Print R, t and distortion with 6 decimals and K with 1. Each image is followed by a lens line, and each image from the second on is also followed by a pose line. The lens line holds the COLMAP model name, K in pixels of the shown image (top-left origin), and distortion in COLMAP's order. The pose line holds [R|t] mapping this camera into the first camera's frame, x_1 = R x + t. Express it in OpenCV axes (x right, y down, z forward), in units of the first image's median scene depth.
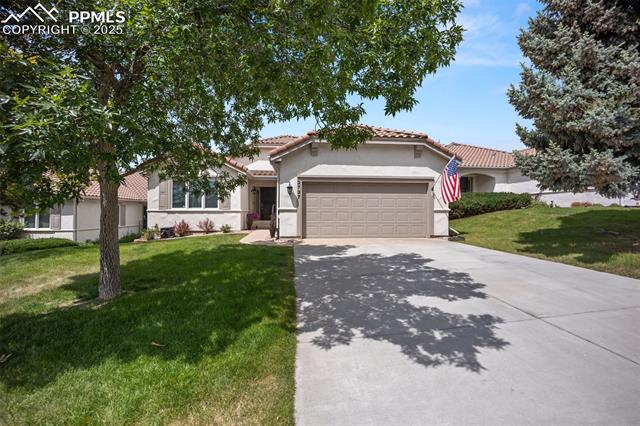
lens RADIAL K [[265.5, 0, 323.8], [0, 265.5, 210.2], [0, 0, 1]] dist [-0.017430, -0.000948]
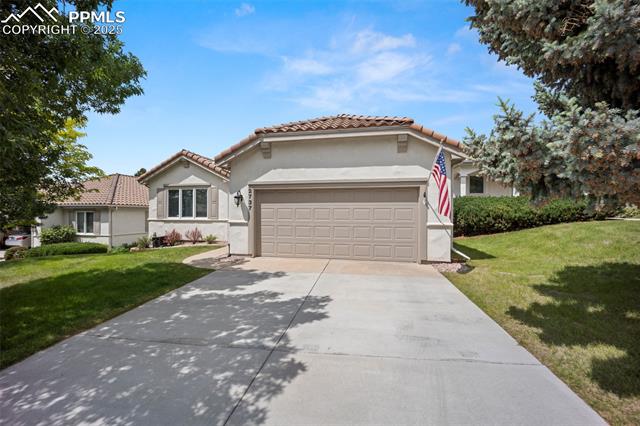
lens RADIAL K [[265.5, 0, 318.8], [0, 265.5, 214.7], [0, 0, 1]] dist [-0.017430, -0.000948]
pose [[0.958483, 0.002094, -0.285141, 0.335628], [0.001068, 0.999940, 0.010933, -0.034981], [0.285146, -0.010784, 0.958423, 0.235938]]
